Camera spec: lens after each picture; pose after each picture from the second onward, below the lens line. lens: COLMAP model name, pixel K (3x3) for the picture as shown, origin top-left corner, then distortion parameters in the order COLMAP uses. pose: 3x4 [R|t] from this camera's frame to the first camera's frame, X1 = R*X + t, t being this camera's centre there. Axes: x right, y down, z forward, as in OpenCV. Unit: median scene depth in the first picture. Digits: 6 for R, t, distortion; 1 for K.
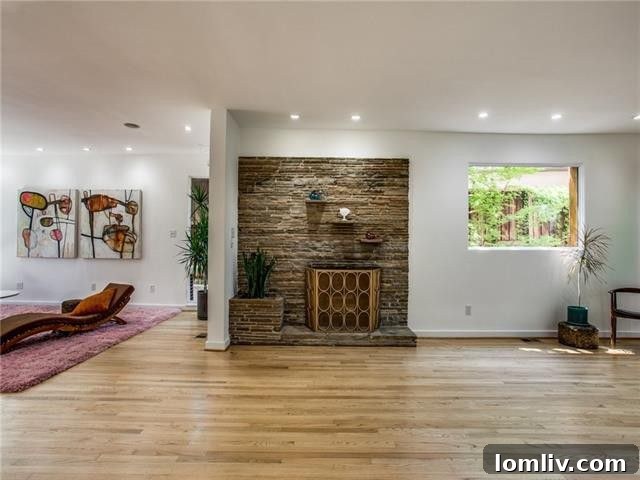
lens RADIAL K [[307.9, 0, 320.0], [0, 307.9, 240.0], [0, 0, 1]] dist [-0.000186, 0.000011]
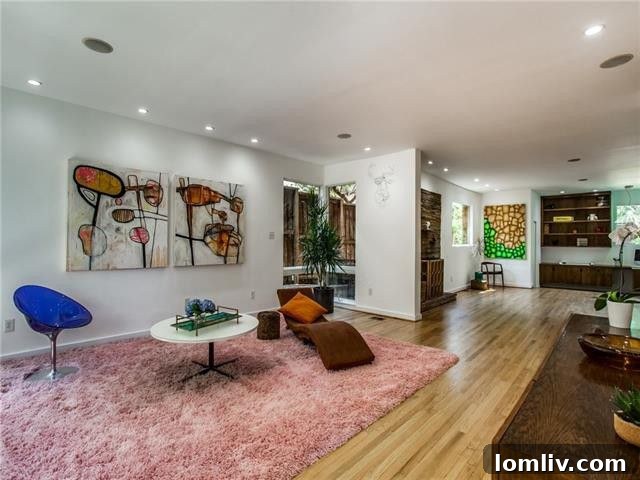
lens RADIAL K [[307.9, 0, 320.0], [0, 307.9, 240.0], [0, 0, 1]] dist [-0.000186, 0.000011]
pose [[0.694426, -0.001464, 0.719563, -1.073246], [-0.003243, 0.999981, 0.005164, -0.010788], [-0.719557, -0.005919, 0.694408, 0.225690]]
